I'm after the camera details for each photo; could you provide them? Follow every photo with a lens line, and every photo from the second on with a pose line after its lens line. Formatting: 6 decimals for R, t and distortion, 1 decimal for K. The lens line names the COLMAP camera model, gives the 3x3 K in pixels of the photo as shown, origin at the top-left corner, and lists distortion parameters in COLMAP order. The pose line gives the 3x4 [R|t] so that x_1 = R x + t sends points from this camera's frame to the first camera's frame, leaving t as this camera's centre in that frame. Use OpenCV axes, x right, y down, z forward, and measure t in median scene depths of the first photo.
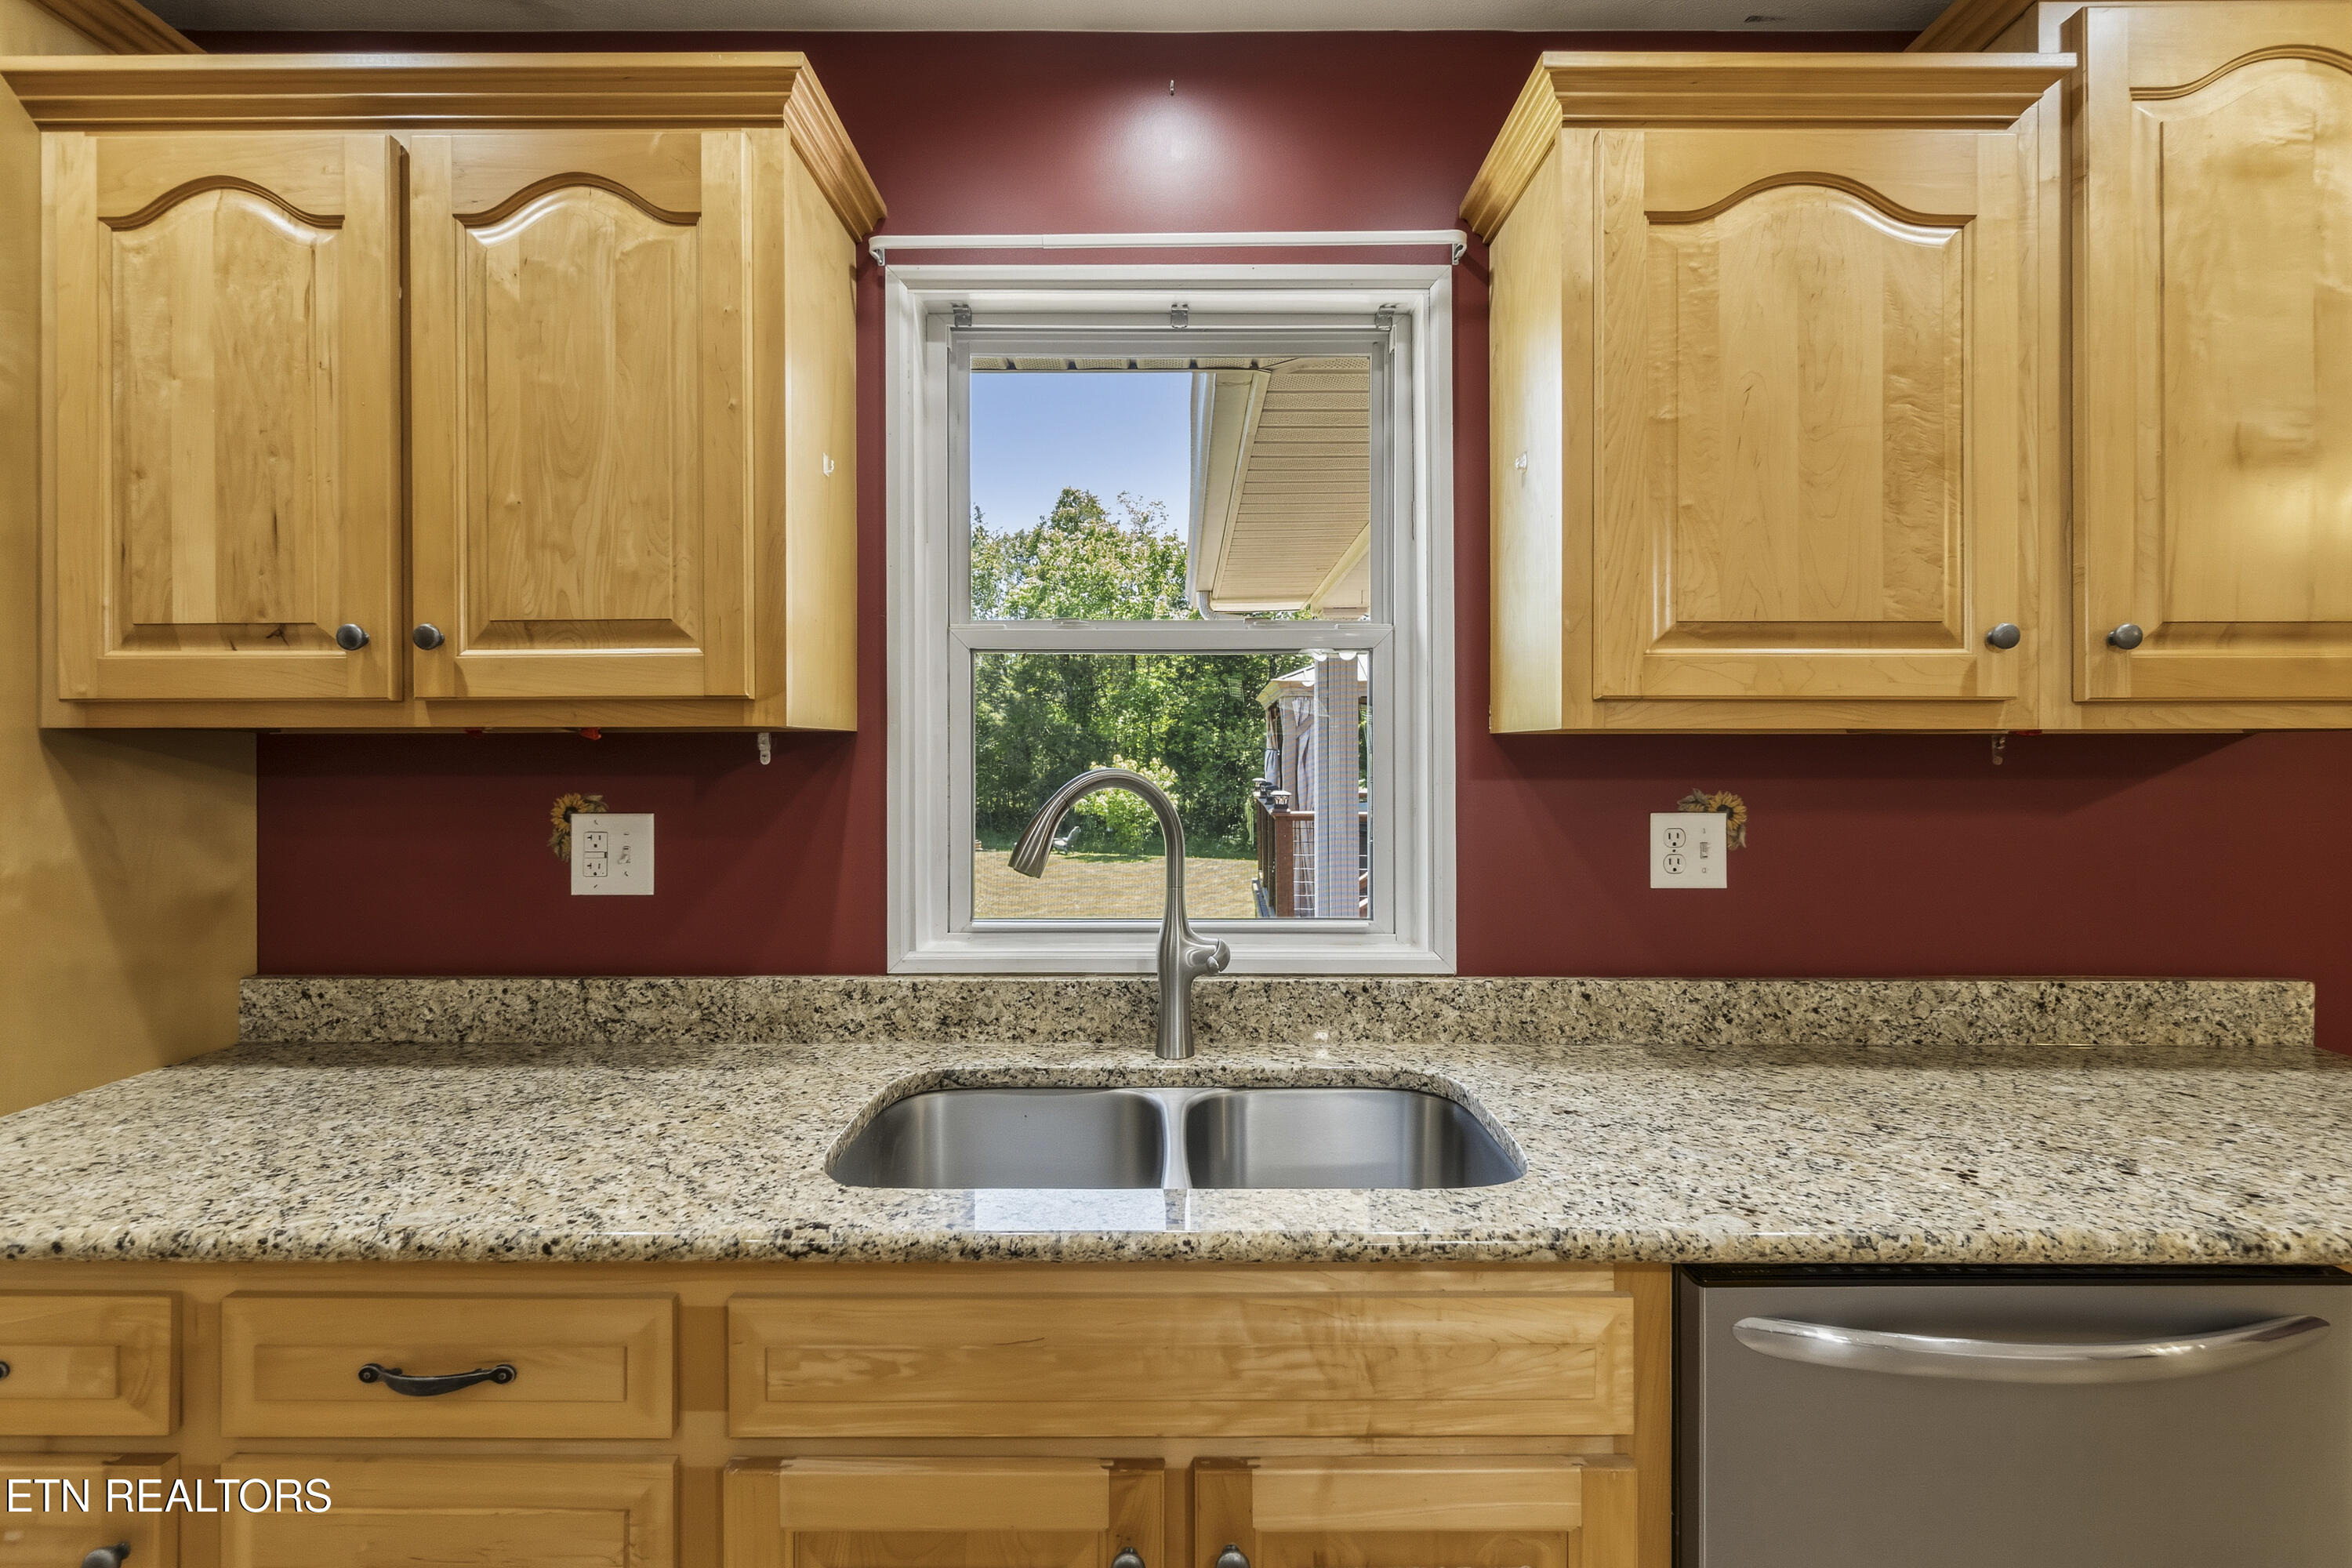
lens RADIAL K [[1055.9, 0, 1175.3], [0, 1055.9, 754.9], [0, 0, 1]] dist [0.000299, -0.000147]
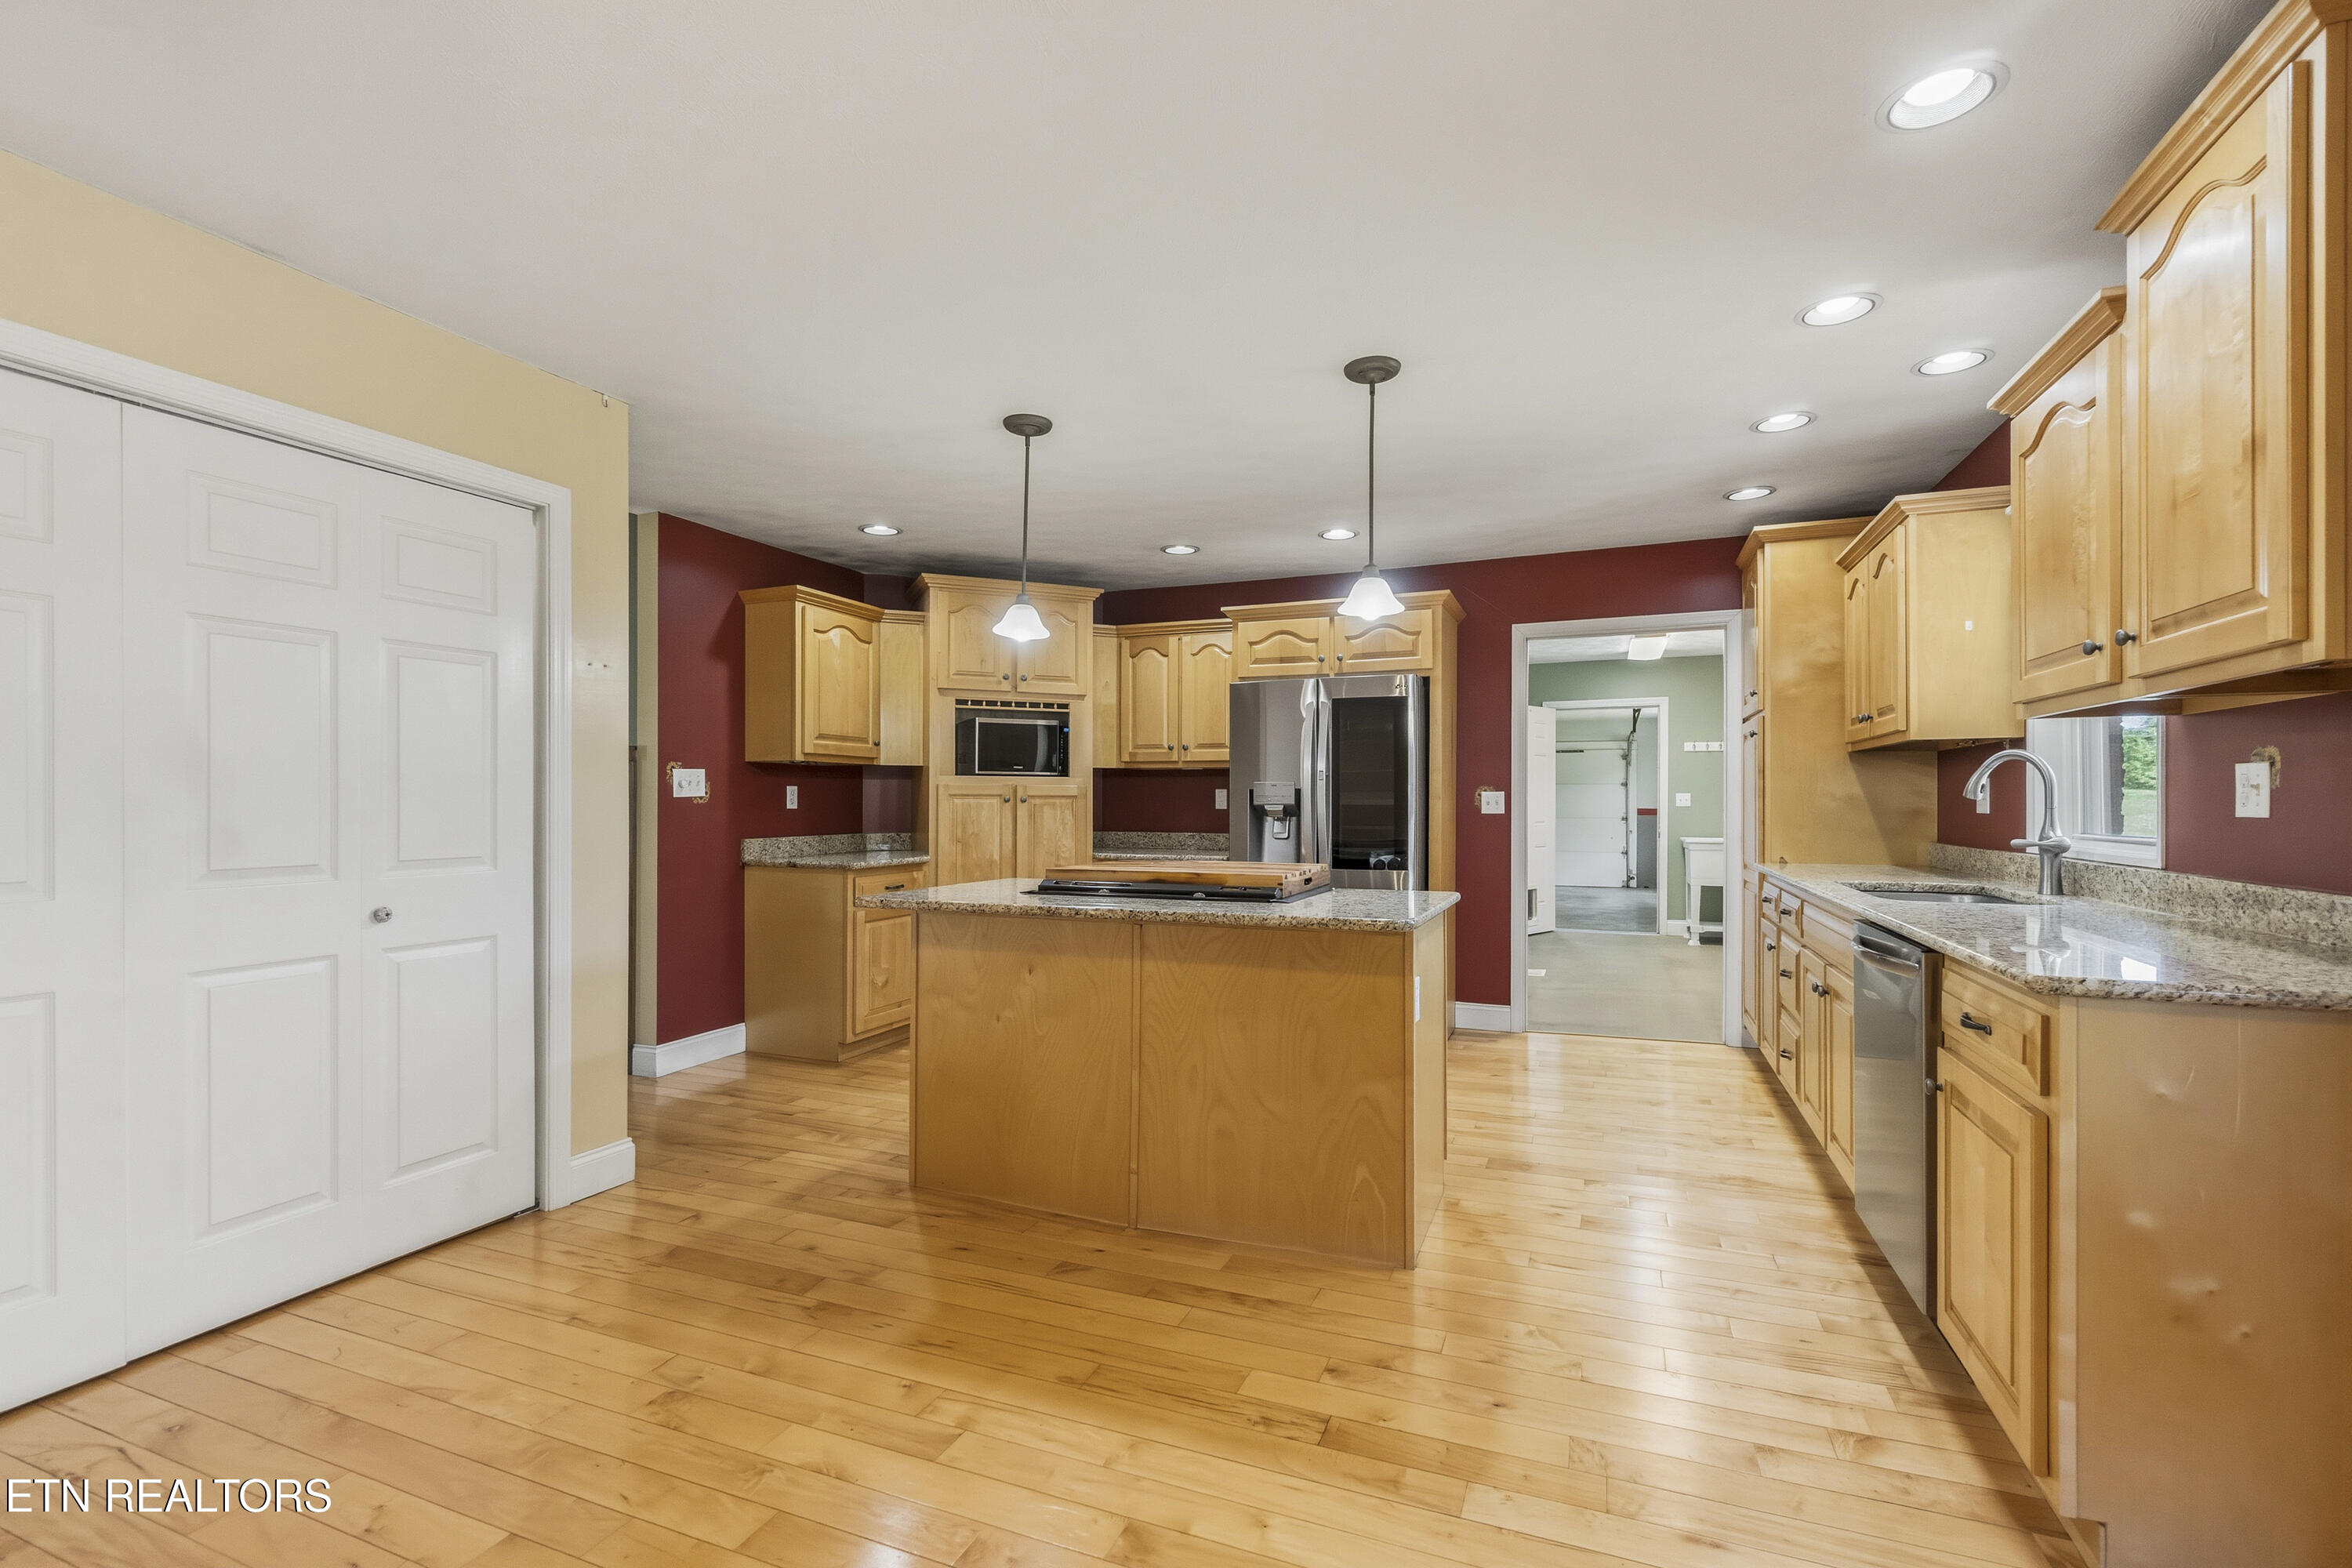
lens RADIAL K [[1041.2, 0, 1172.2], [0, 1041.2, 799.0], [0, 0, 1]] dist [-0.003636, -0.000081]
pose [[-0.380424, -0.001017, -0.924812, 2.432450], [0.000847, 0.999999, -0.001448, 0.110041], [0.924812, -0.001335, -0.380423, 0.229628]]
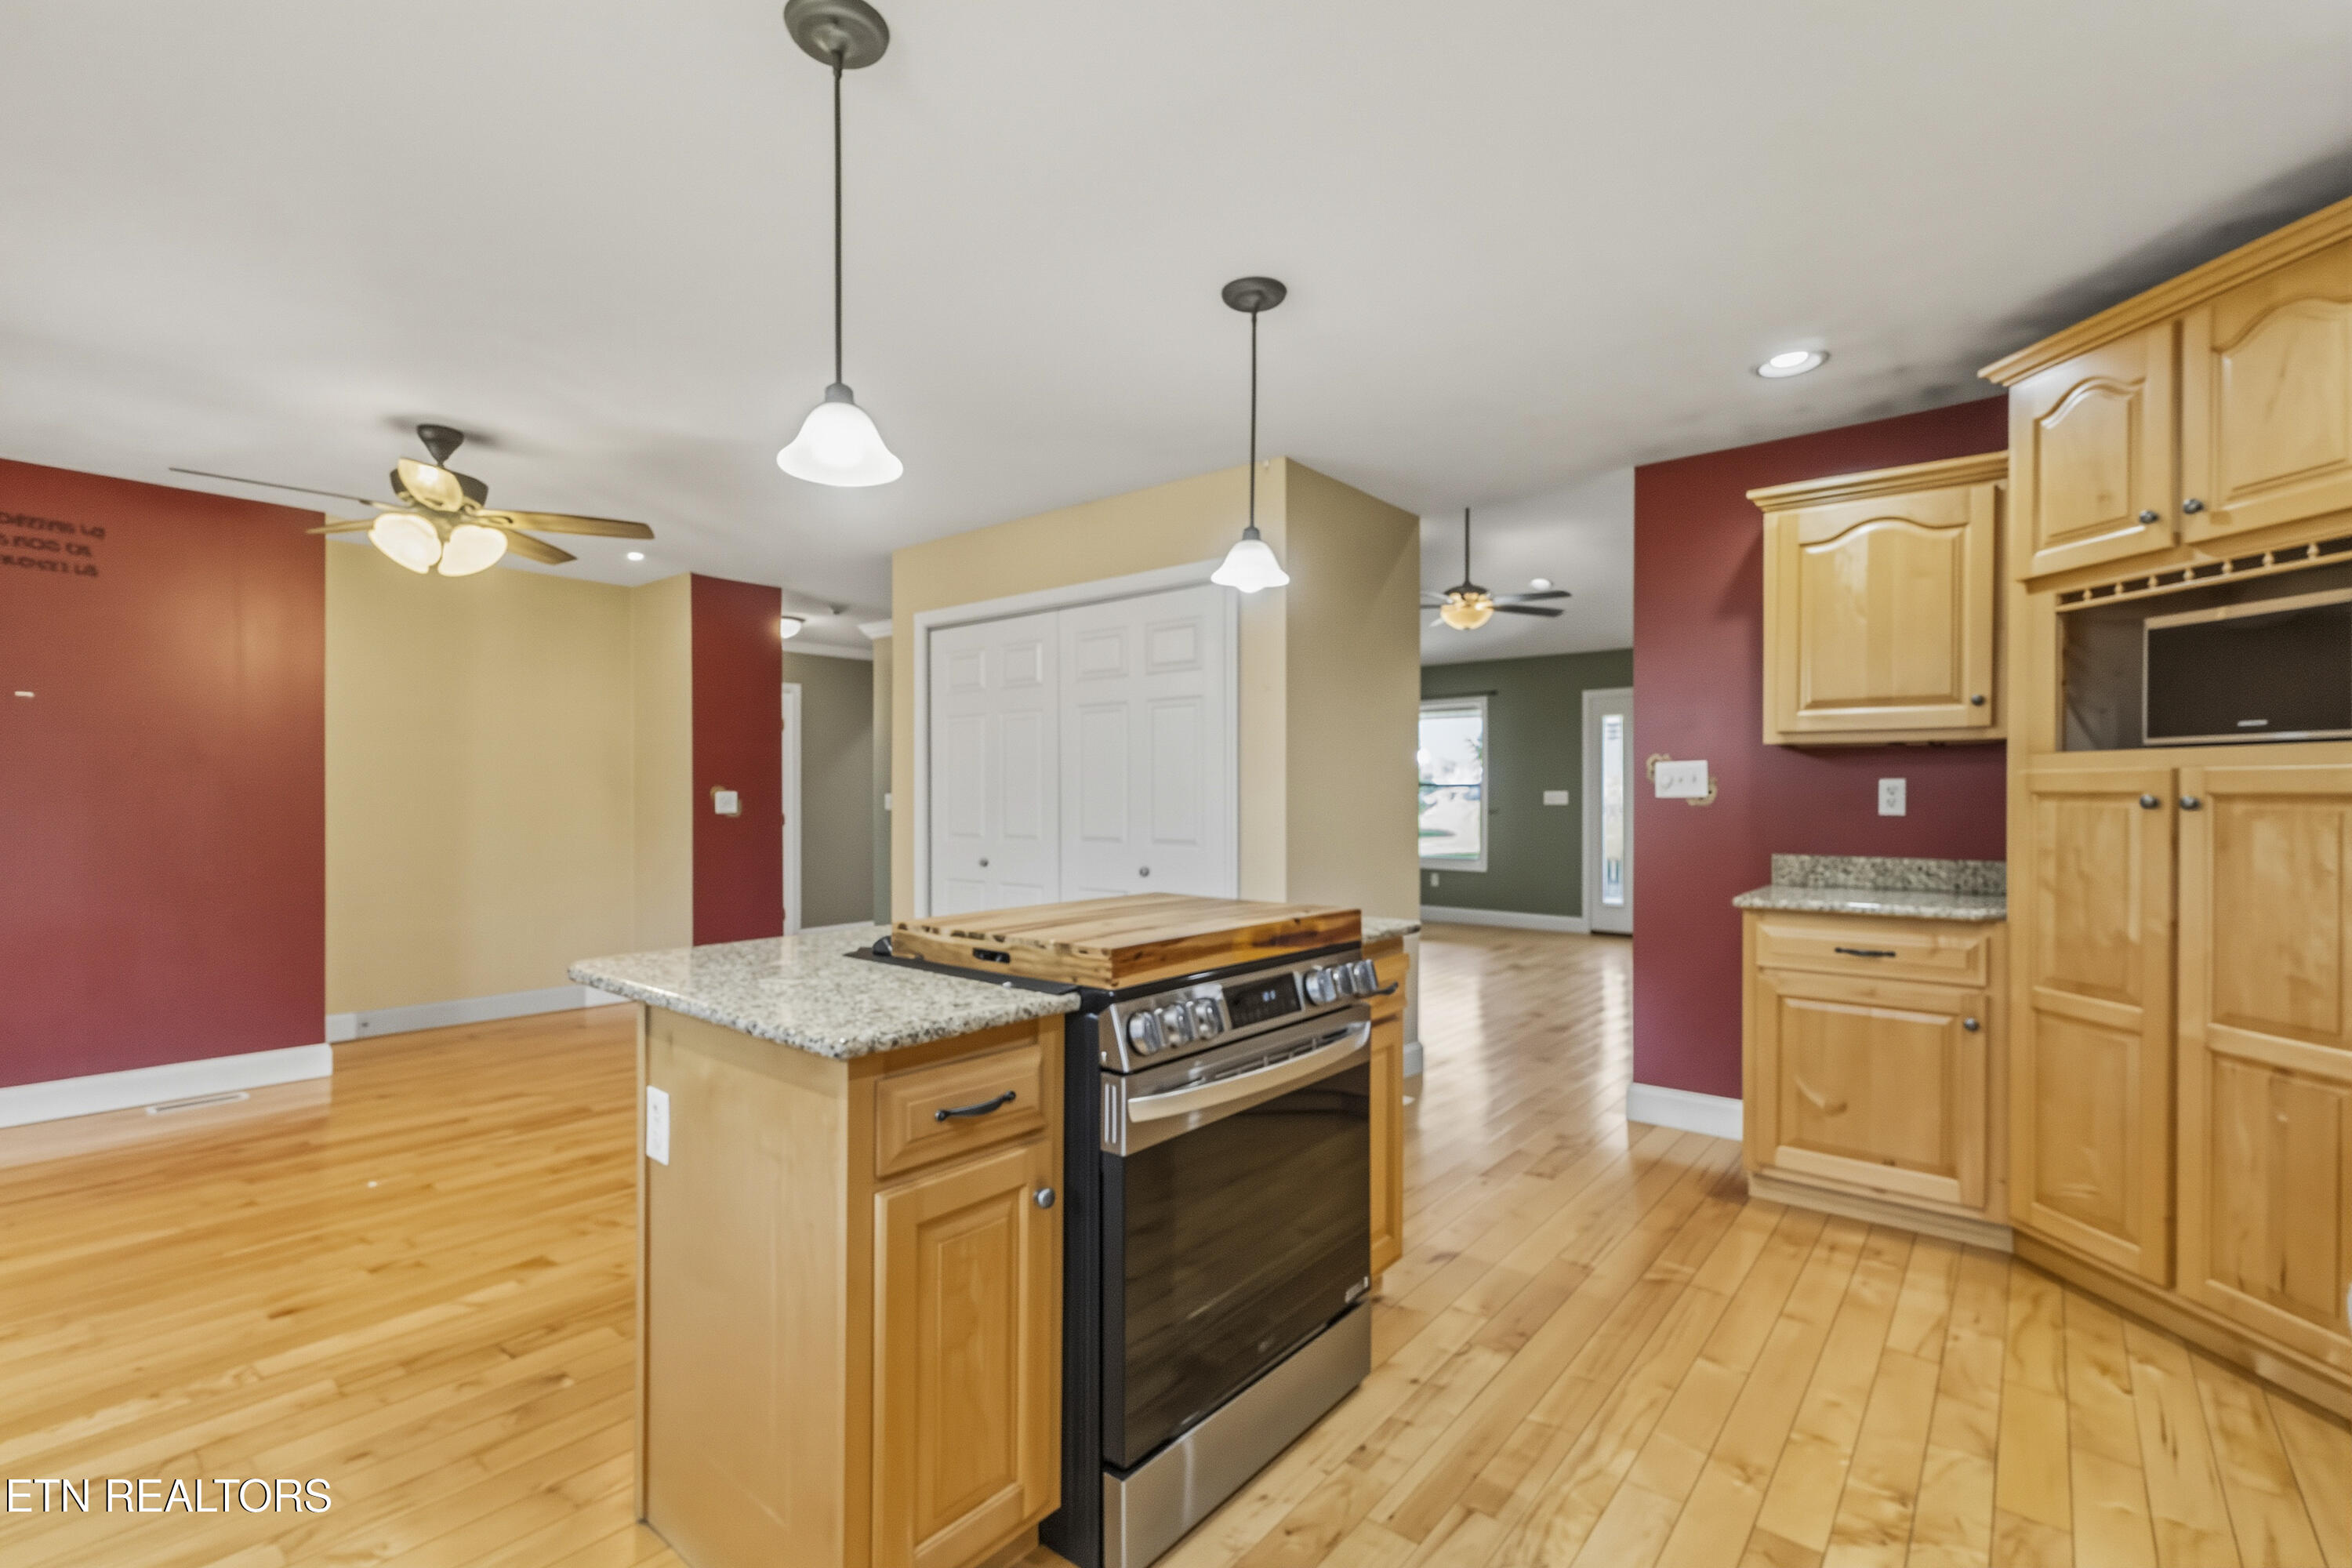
lens RADIAL K [[1041.2, 0, 1172.2], [0, 1041.2, 799.0], [0, 0, 1]] dist [-0.003636, -0.000081]
pose [[-0.768734, -0.002232, 0.639564, -0.566459], [0.000410, 0.999992, 0.003982, 0.093427], [-0.639568, 0.003323, -0.768727, 0.446918]]
